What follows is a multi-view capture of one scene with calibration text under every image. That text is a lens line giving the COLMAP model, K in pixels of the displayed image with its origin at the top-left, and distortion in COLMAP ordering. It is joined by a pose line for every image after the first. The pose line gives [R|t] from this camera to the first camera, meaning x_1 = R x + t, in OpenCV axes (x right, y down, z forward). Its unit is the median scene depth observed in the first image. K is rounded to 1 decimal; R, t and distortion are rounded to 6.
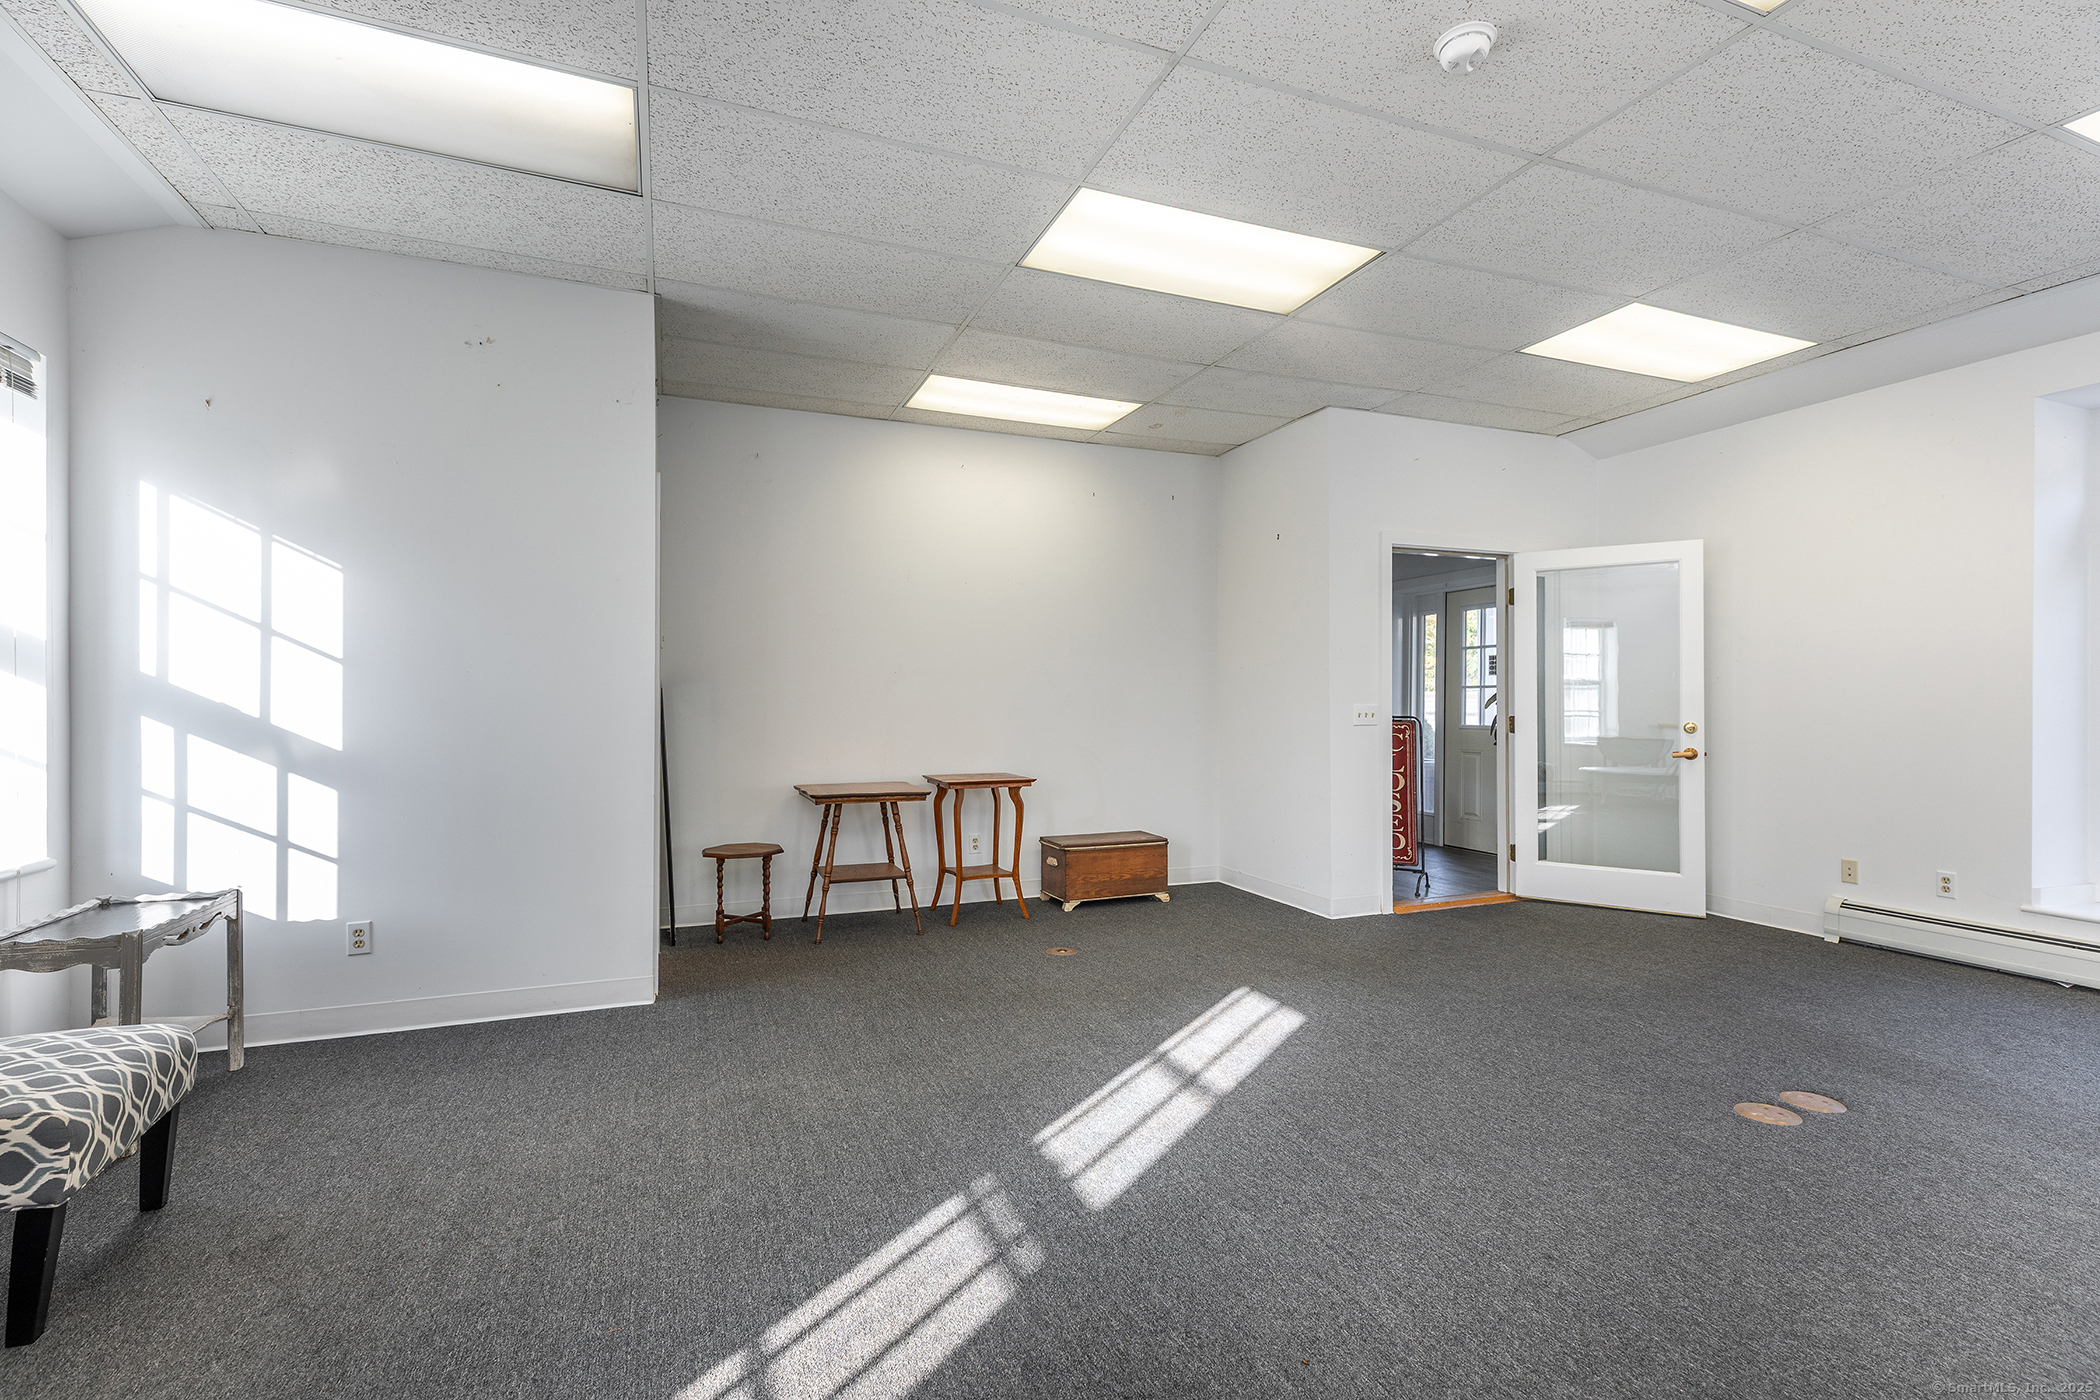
lens RADIAL K [[1076.8, 0, 1144.9], [0, 1076.8, 699.7], [0, 0, 1]] dist [0.003662, -0.000938]
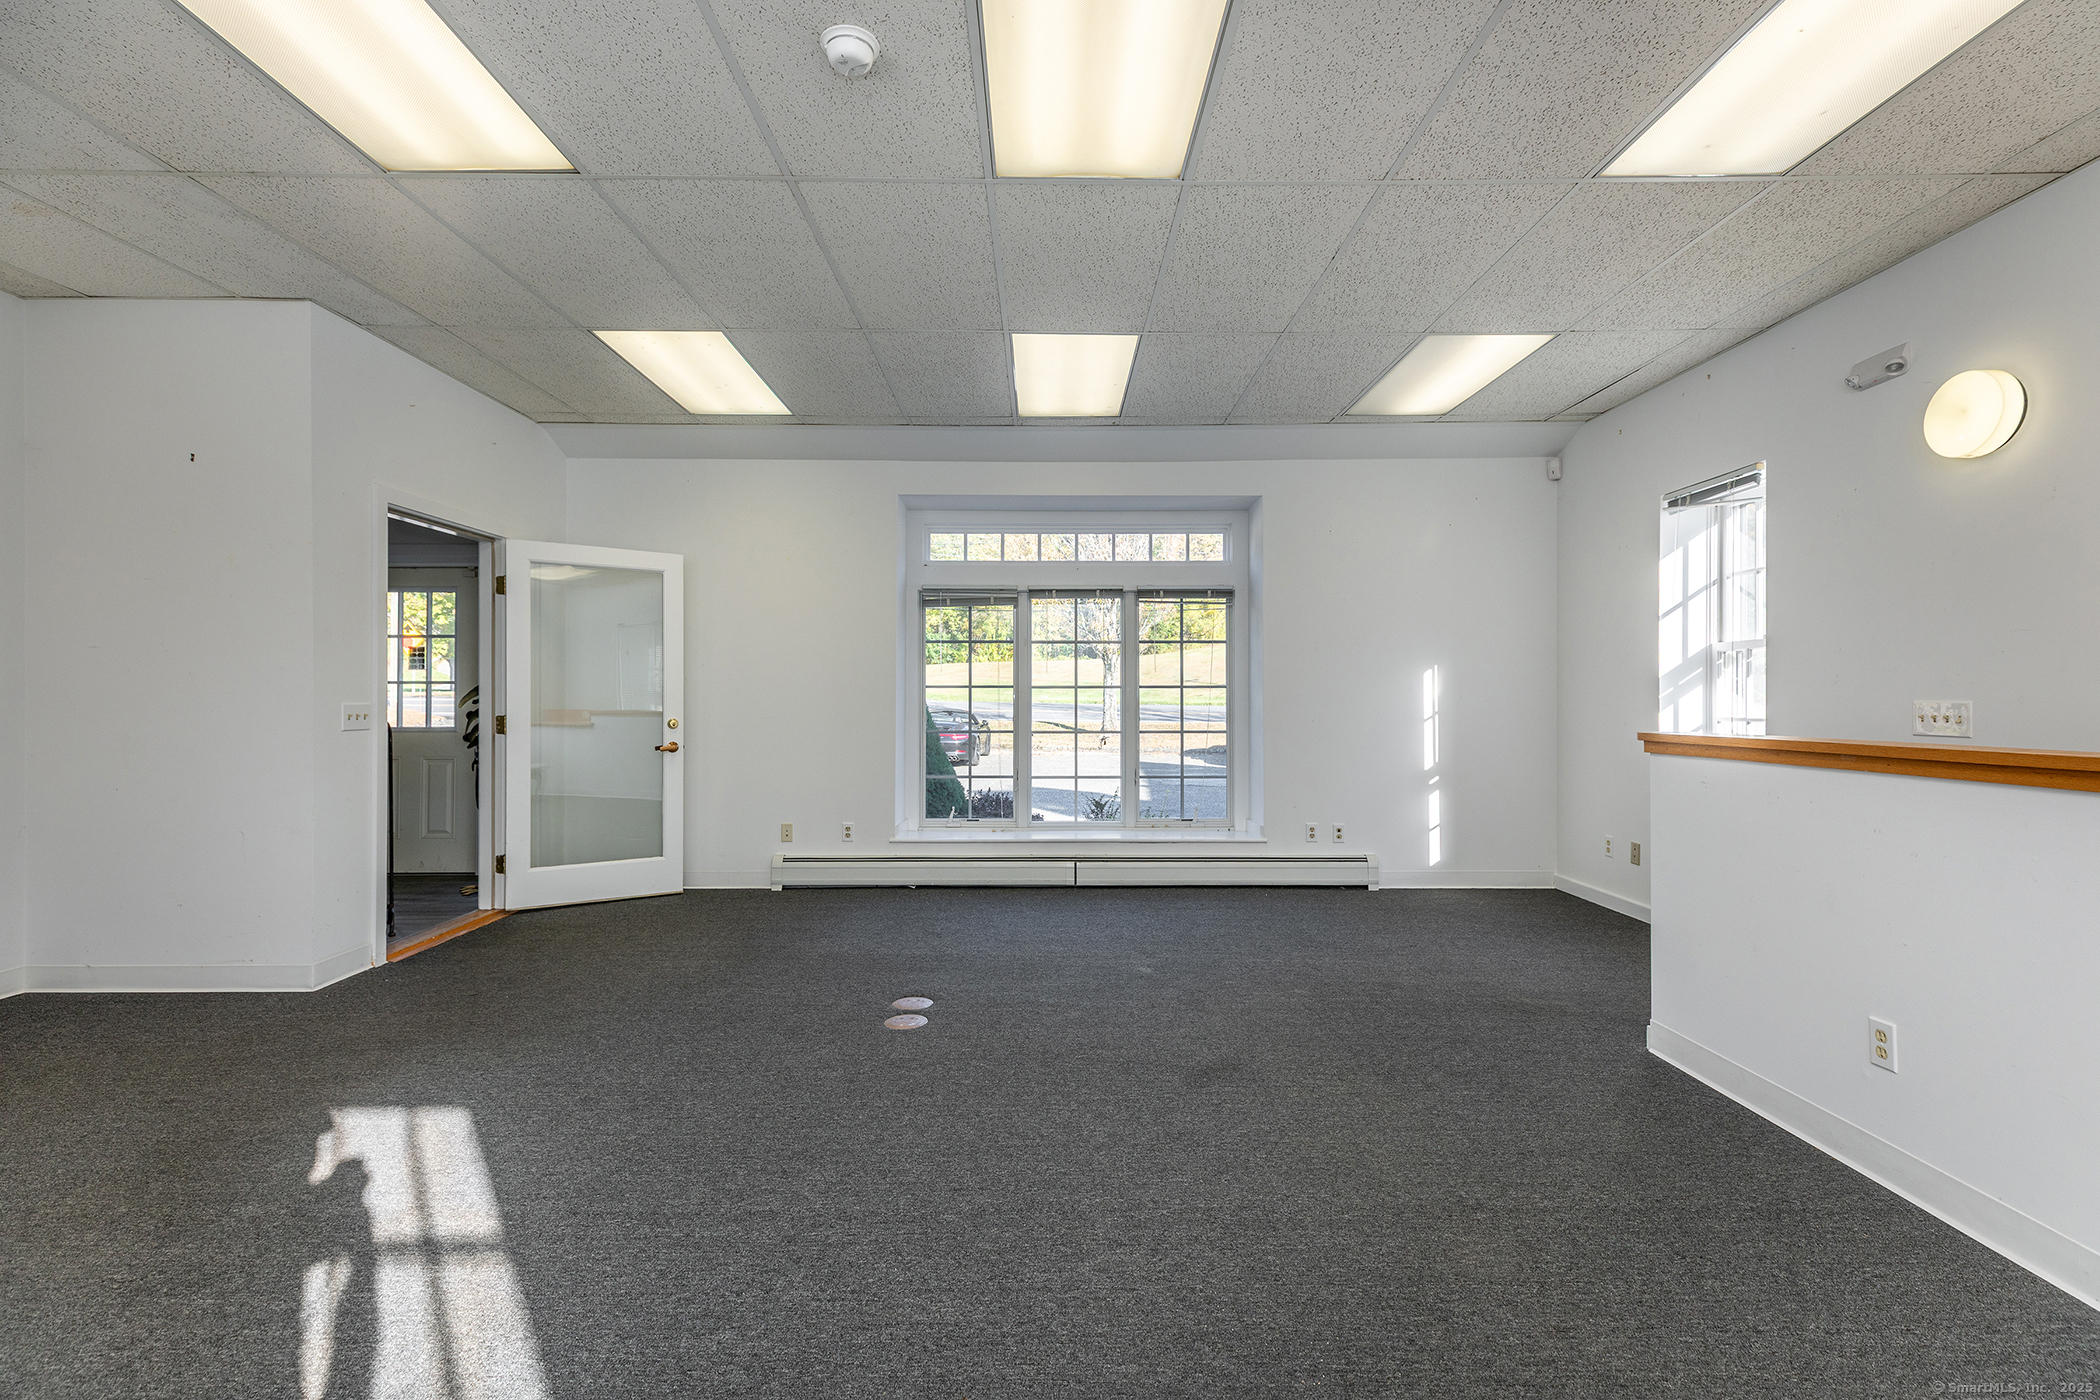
lens RADIAL K [[957.1, 0, 1046.8], [0, 957.1, 706.8], [0, 0, 1]] dist [0.015976, -0.001496]
pose [[0.344098, -0.006420, 0.938912, -0.342383], [-0.001992, 0.999969, 0.007568, 0.000746], [-0.938932, -0.004474, 0.344075, 0.359772]]
